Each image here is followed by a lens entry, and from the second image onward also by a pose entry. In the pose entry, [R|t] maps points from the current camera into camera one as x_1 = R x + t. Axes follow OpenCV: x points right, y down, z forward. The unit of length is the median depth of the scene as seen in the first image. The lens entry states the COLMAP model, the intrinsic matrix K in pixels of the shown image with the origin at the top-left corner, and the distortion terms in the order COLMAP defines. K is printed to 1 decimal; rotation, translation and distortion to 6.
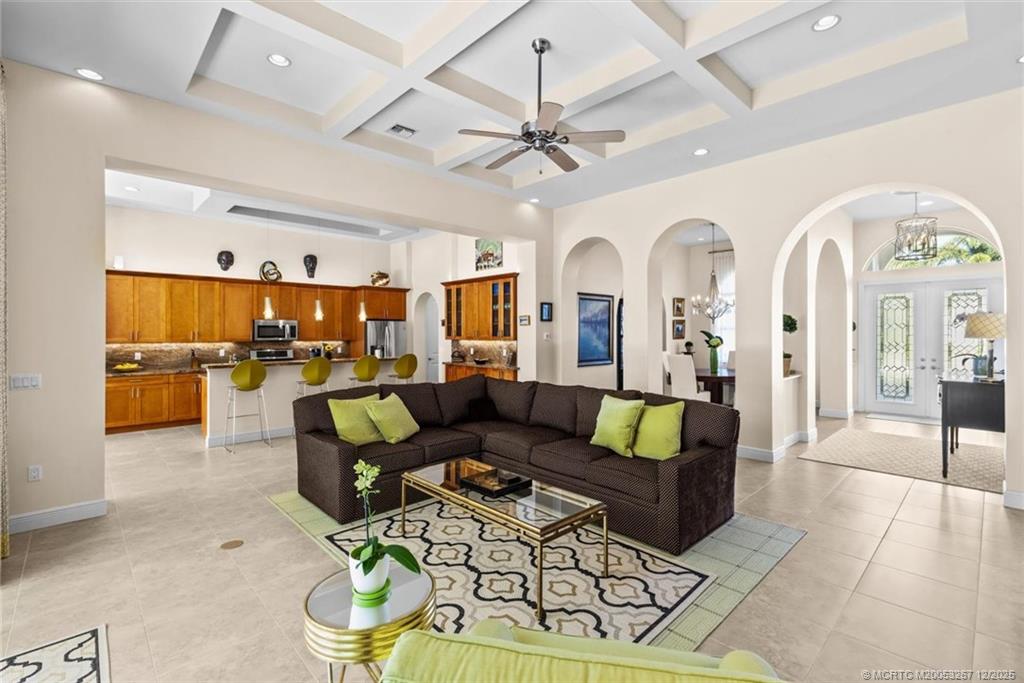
lens RADIAL K [[457.3, 0, 512.1], [0, 457.3, 335.2], [0, 0, 1]] dist [-0.000791, -0.000328]
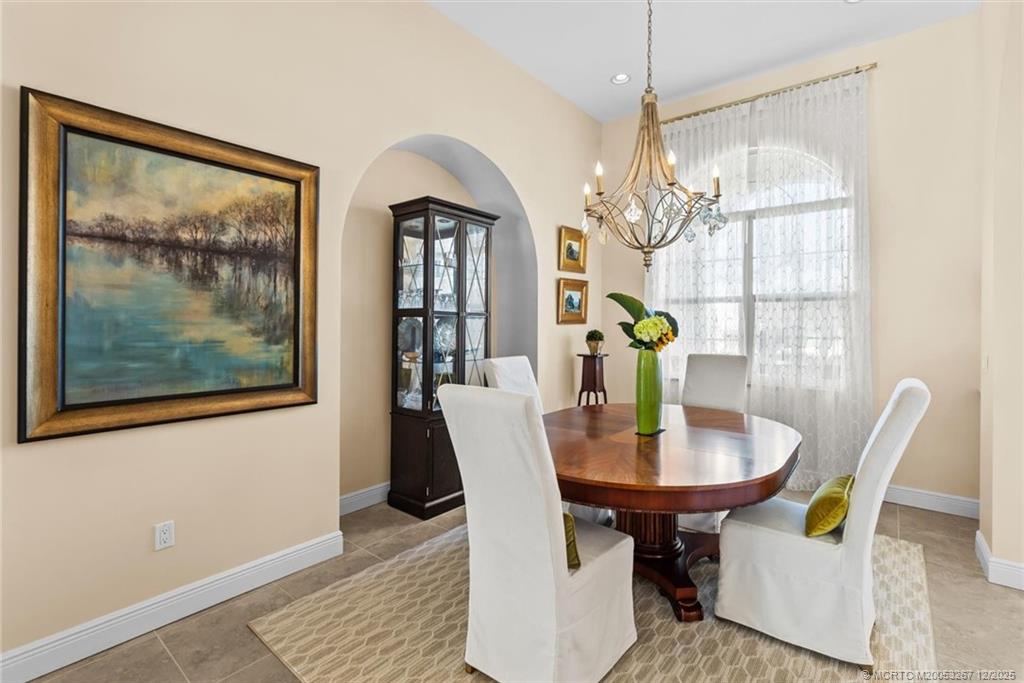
lens RADIAL K [[463.1, 0, 514.7], [0, 463.1, 325.9], [0, 0, 1]] dist [-0.000773, -0.000043]
pose [[0.991438, 0.008930, 0.130270, 0.313969], [-0.009075, 0.999959, 0.000521, 0.012683], [-0.130260, -0.001699, 0.991478, 0.710272]]
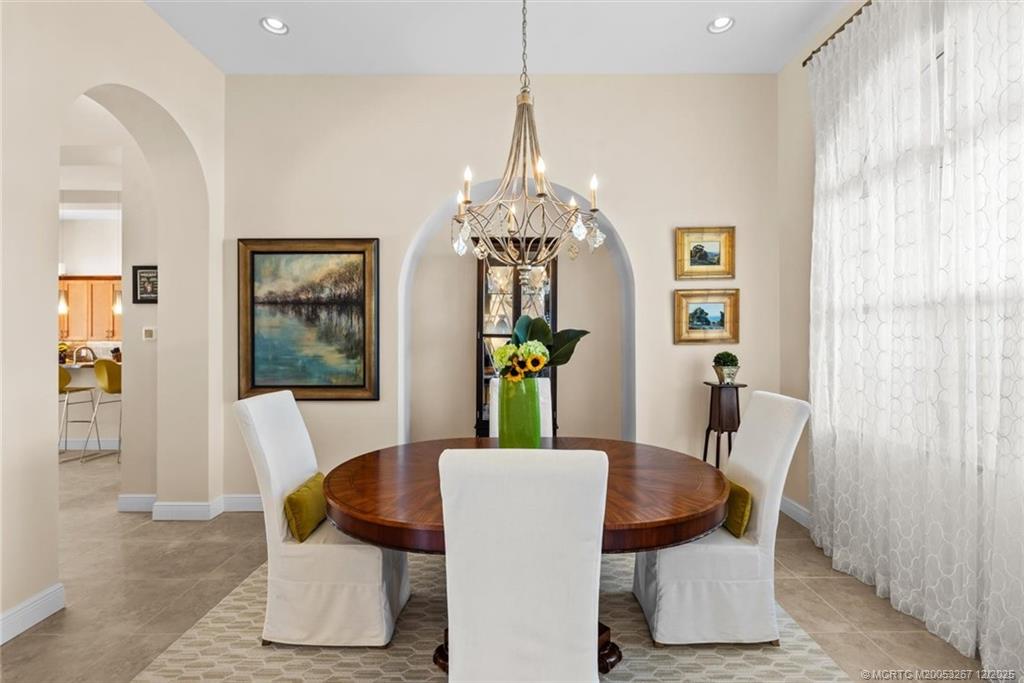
lens RADIAL K [[457.3, 0, 512.1], [0, 457.3, 335.2], [0, 0, 1]] dist [-0.000791, -0.000328]
pose [[0.729142, -0.002083, -0.684359, 0.611544], [-0.003574, 0.999970, -0.006852, 0.005238], [0.684353, 0.007442, 0.729113, 0.796284]]
